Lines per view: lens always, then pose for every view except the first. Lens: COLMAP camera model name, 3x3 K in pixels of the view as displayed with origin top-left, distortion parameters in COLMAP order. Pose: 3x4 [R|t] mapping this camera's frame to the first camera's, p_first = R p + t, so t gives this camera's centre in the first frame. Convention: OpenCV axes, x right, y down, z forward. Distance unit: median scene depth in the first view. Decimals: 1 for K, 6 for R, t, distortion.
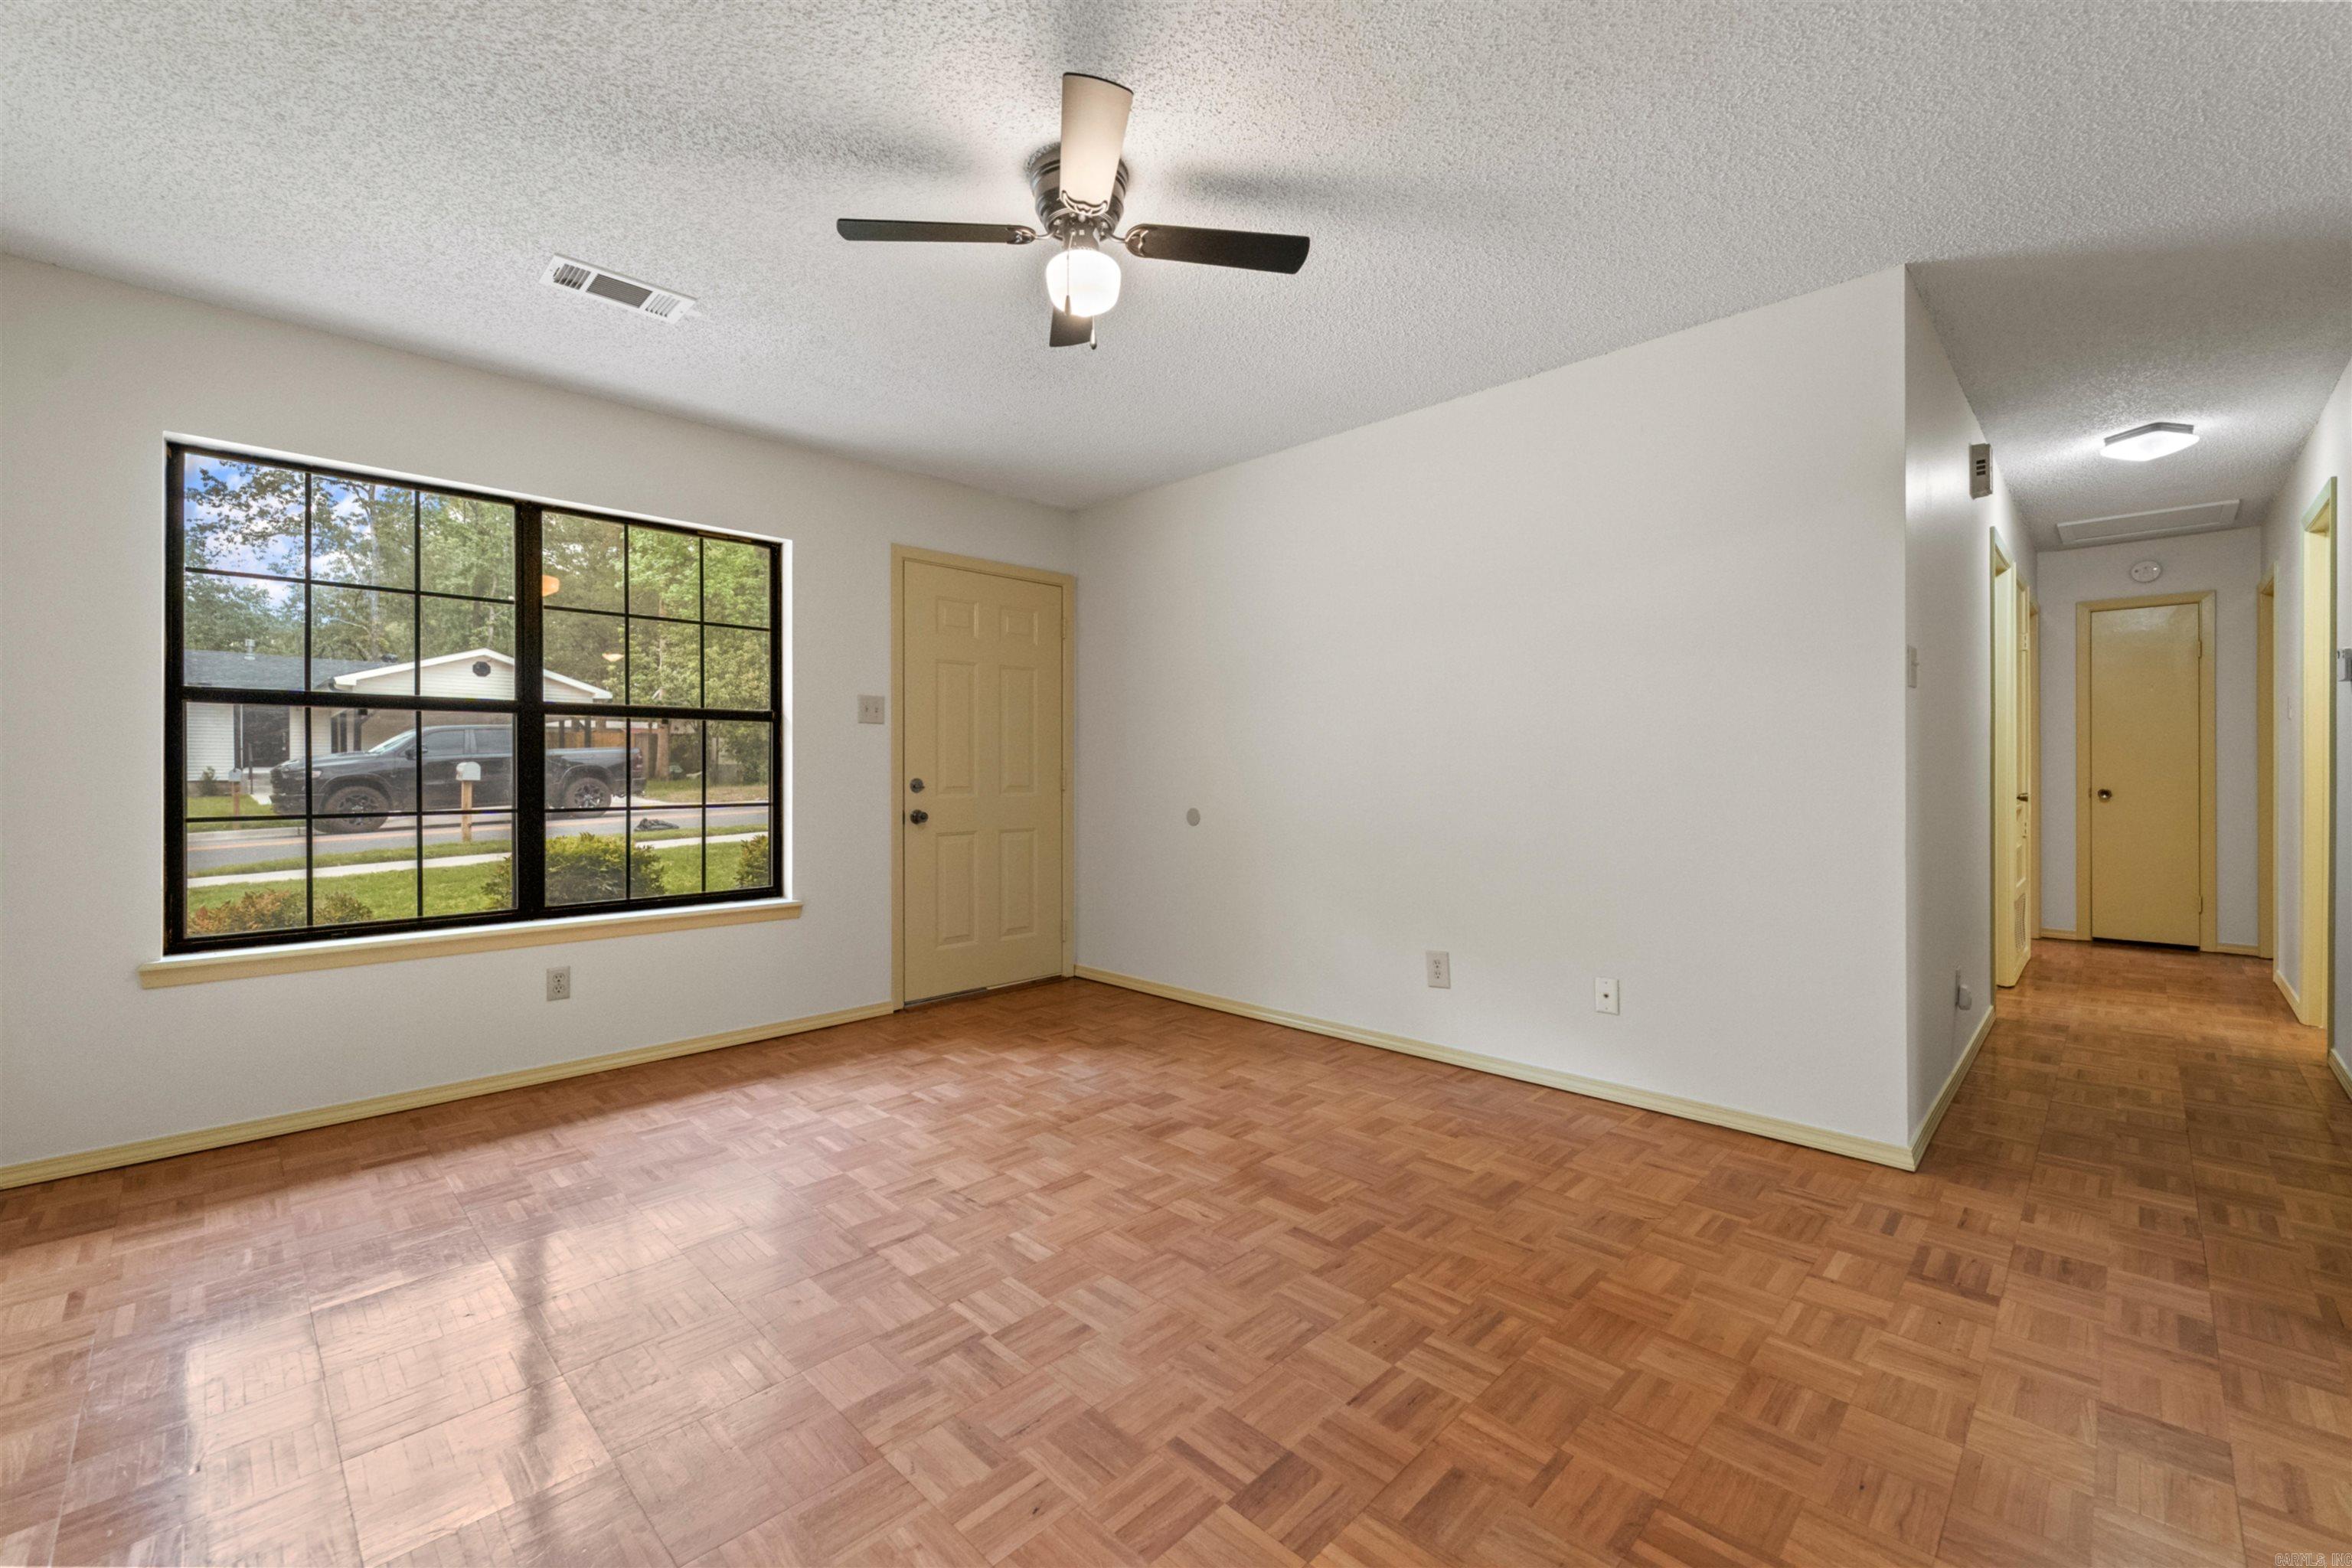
lens RADIAL K [[955.9, 0, 1169.3], [0, 955.9, 770.3], [0, 0, 1]] dist [0.000715, 0.000025]
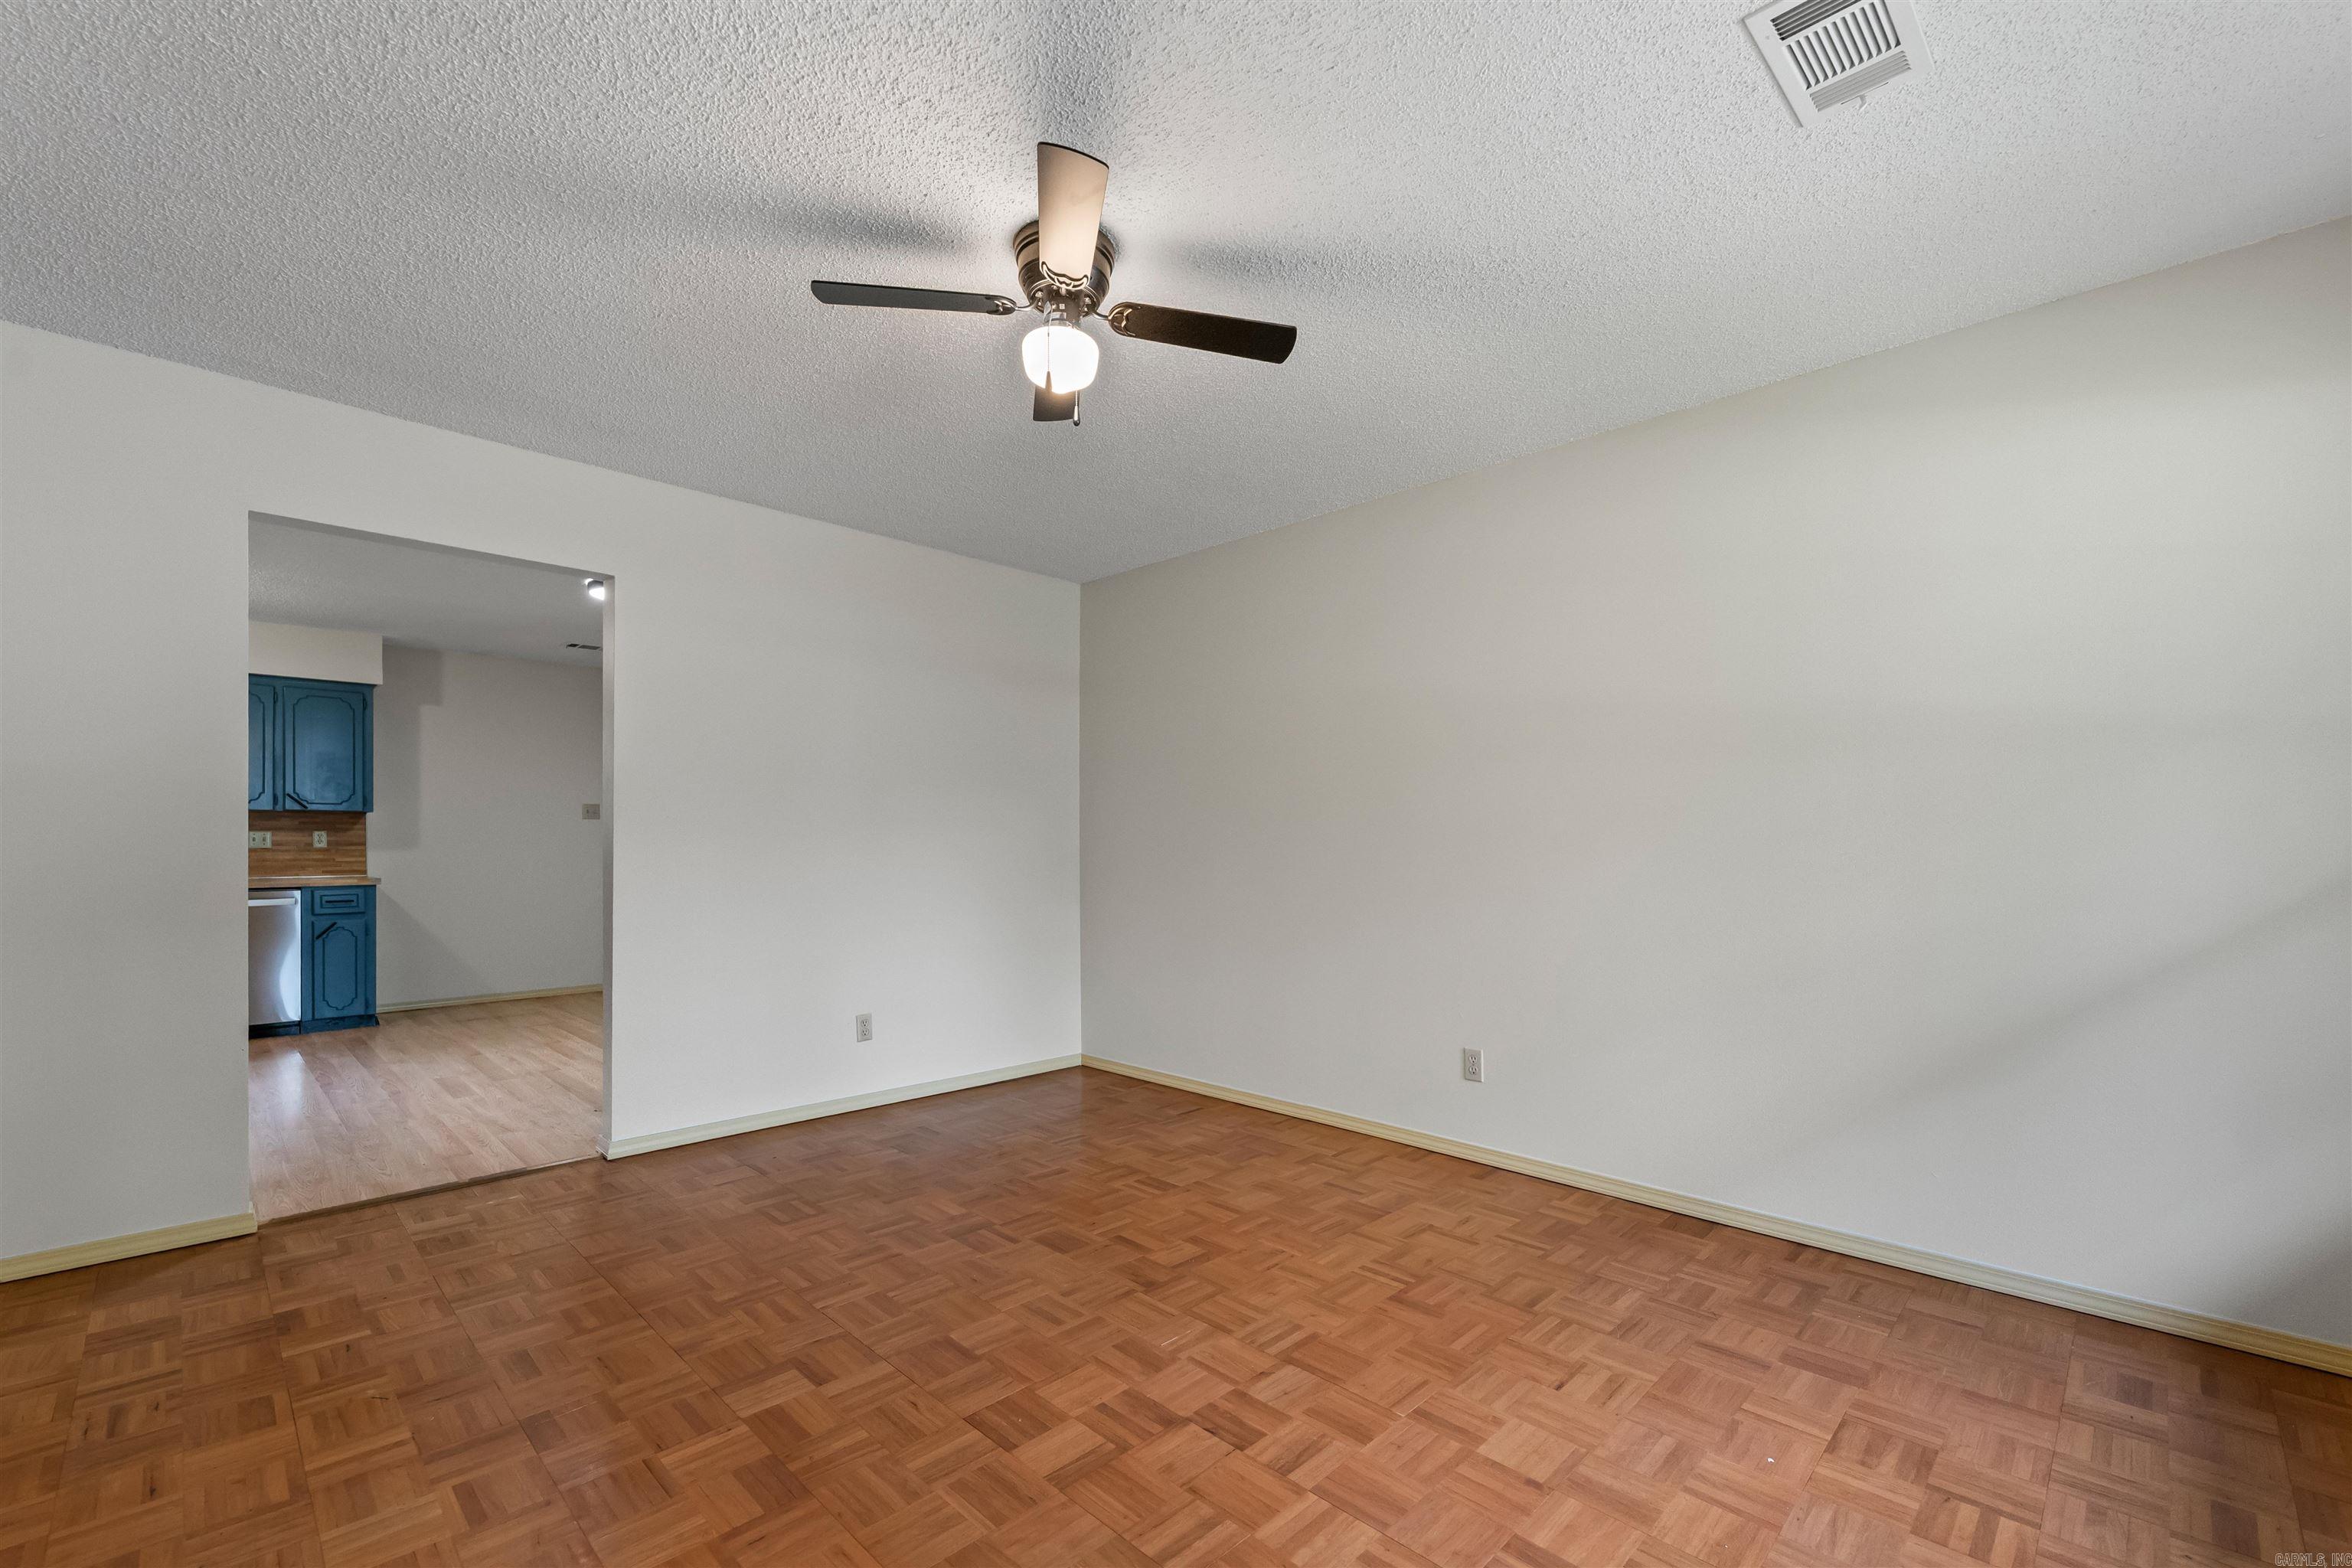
lens RADIAL K [[981.6, 0, 1194.2], [0, 981.6, 840.5], [0, 0, 1]] dist [-0.000188, -0.000140]
pose [[-0.999828, 0.002544, -0.018359, -0.171179], [0.002523, 0.999996, 0.001140, -0.016543], [0.018362, 0.001094, -0.999831, 1.662051]]
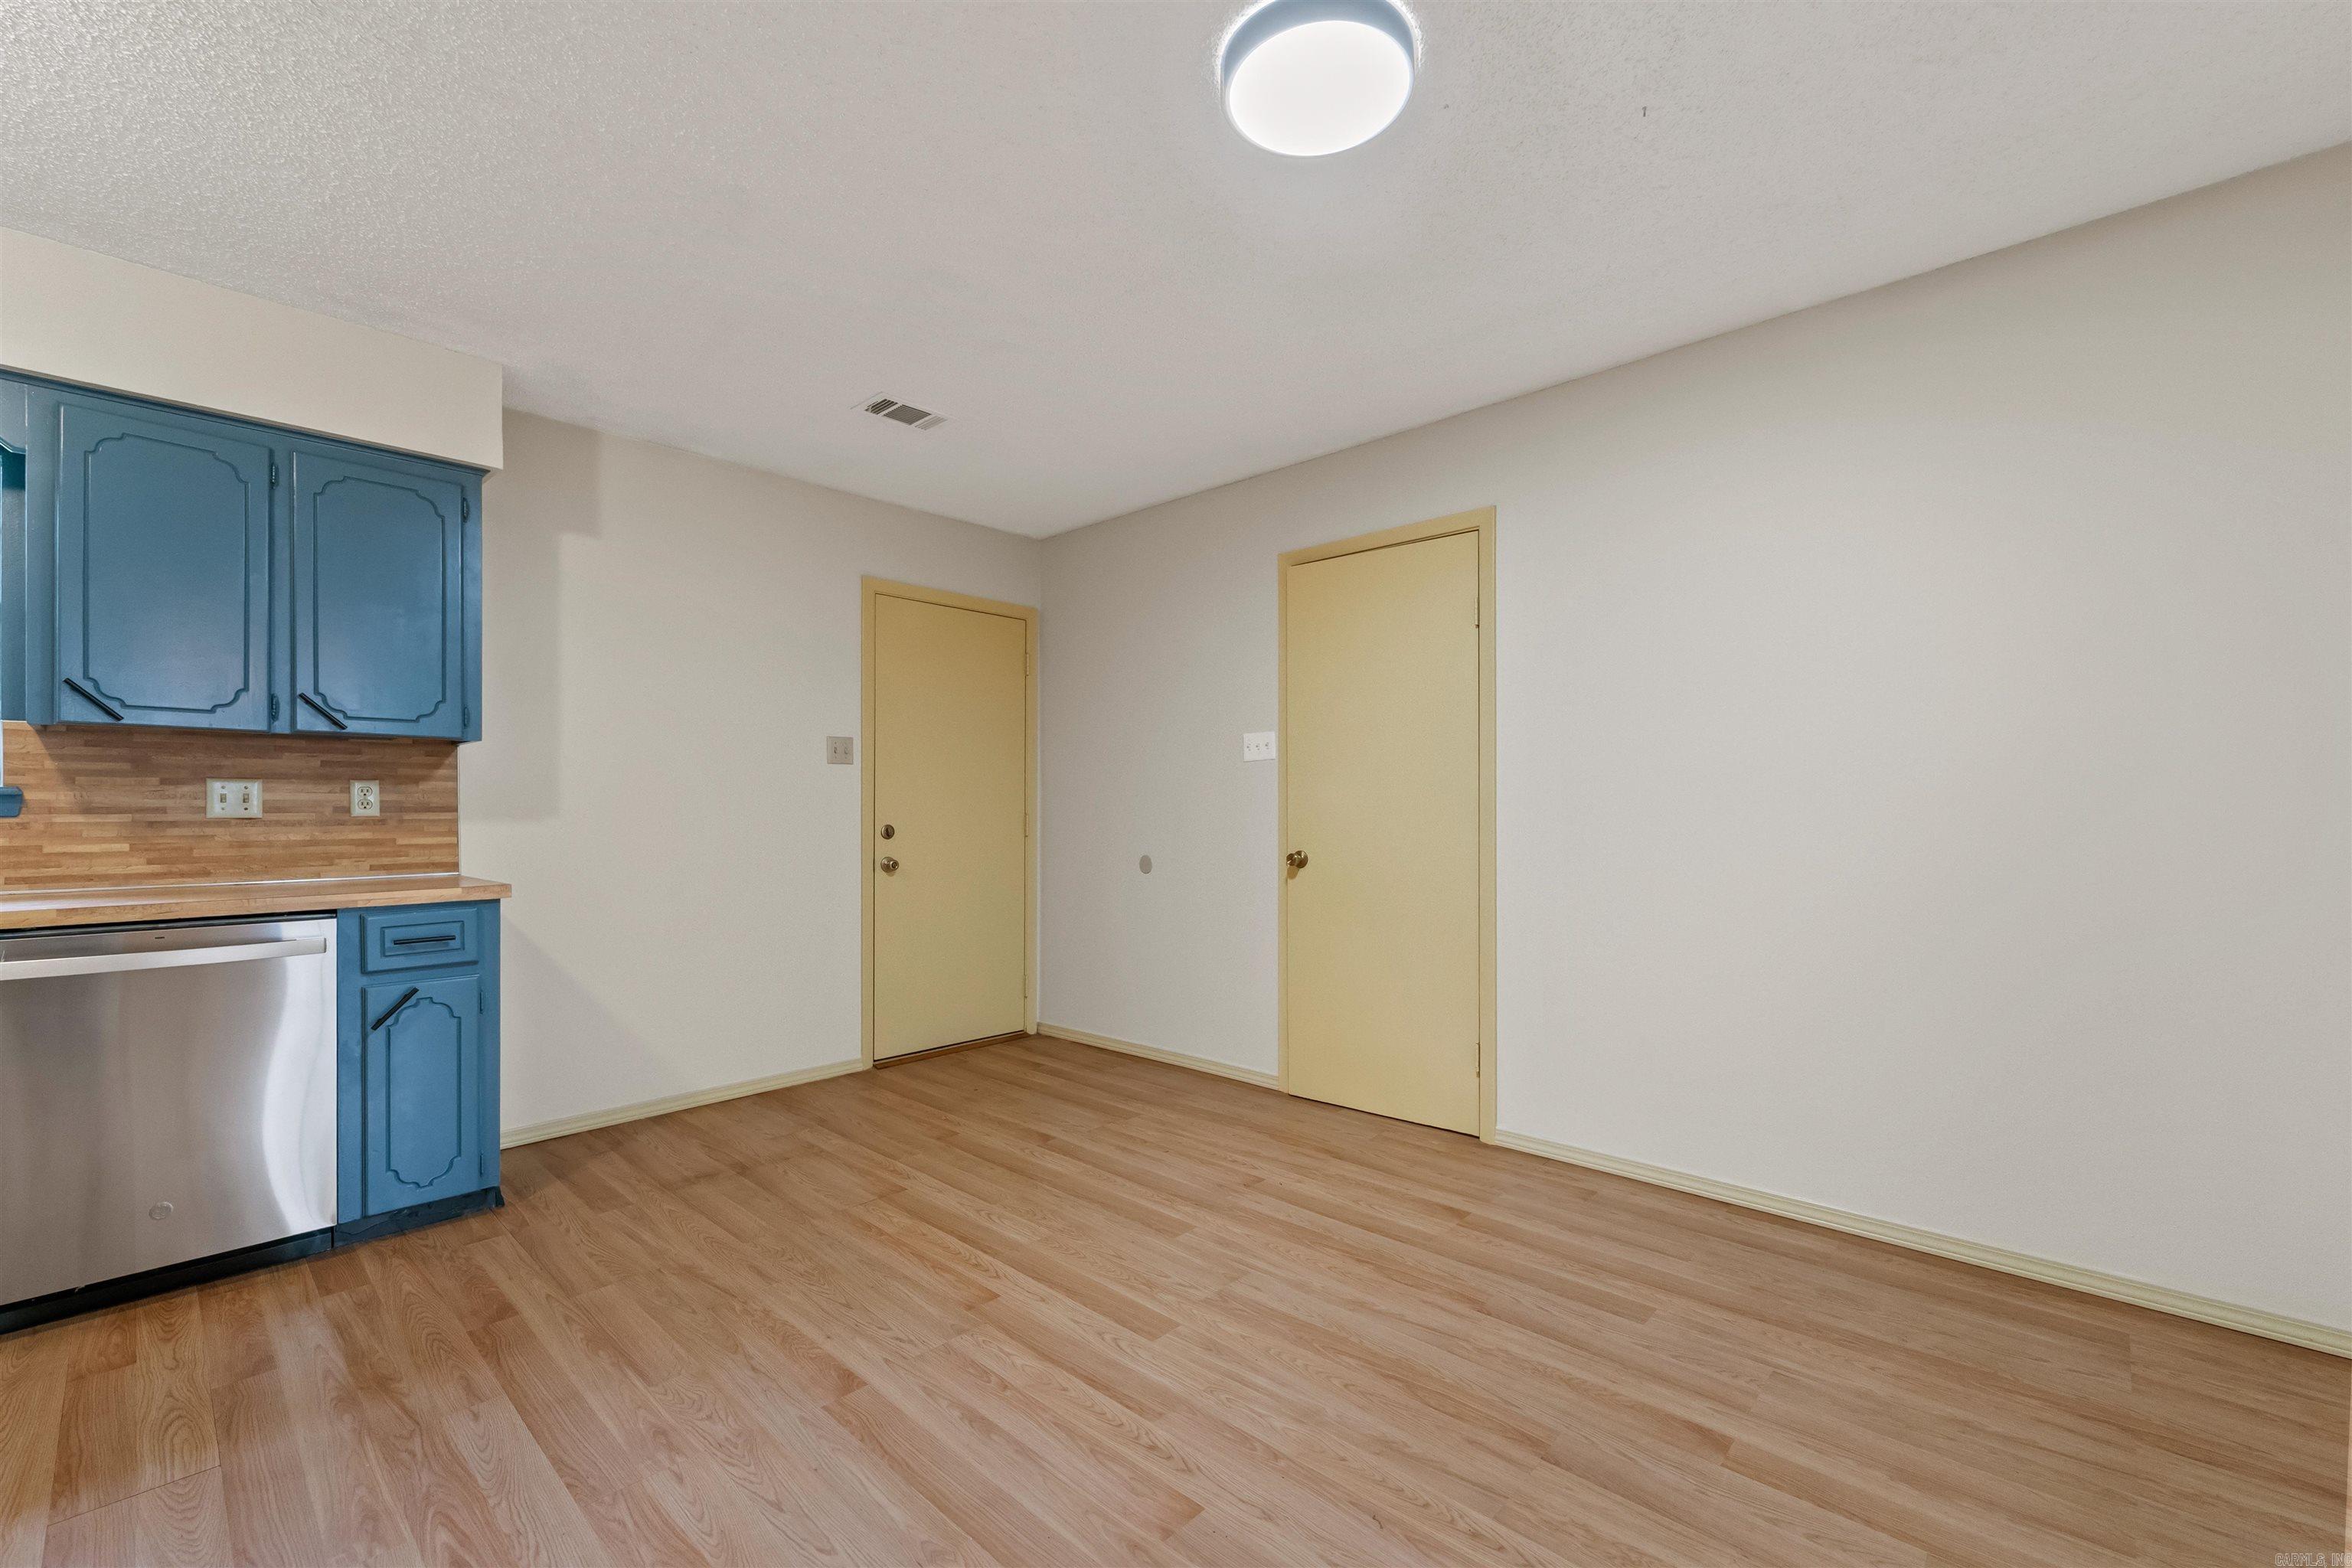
lens RADIAL K [[975.9, 0, 1168.8], [0, 975.9, 805.0], [0, 0, 1]] dist [0.030403, -0.010987]
pose [[-0.999768, 0.004627, -0.021044, 1.020149], [0.004712, 0.999981, -0.003995, -0.006310], [0.021026, -0.004093, -0.999771, 0.385003]]
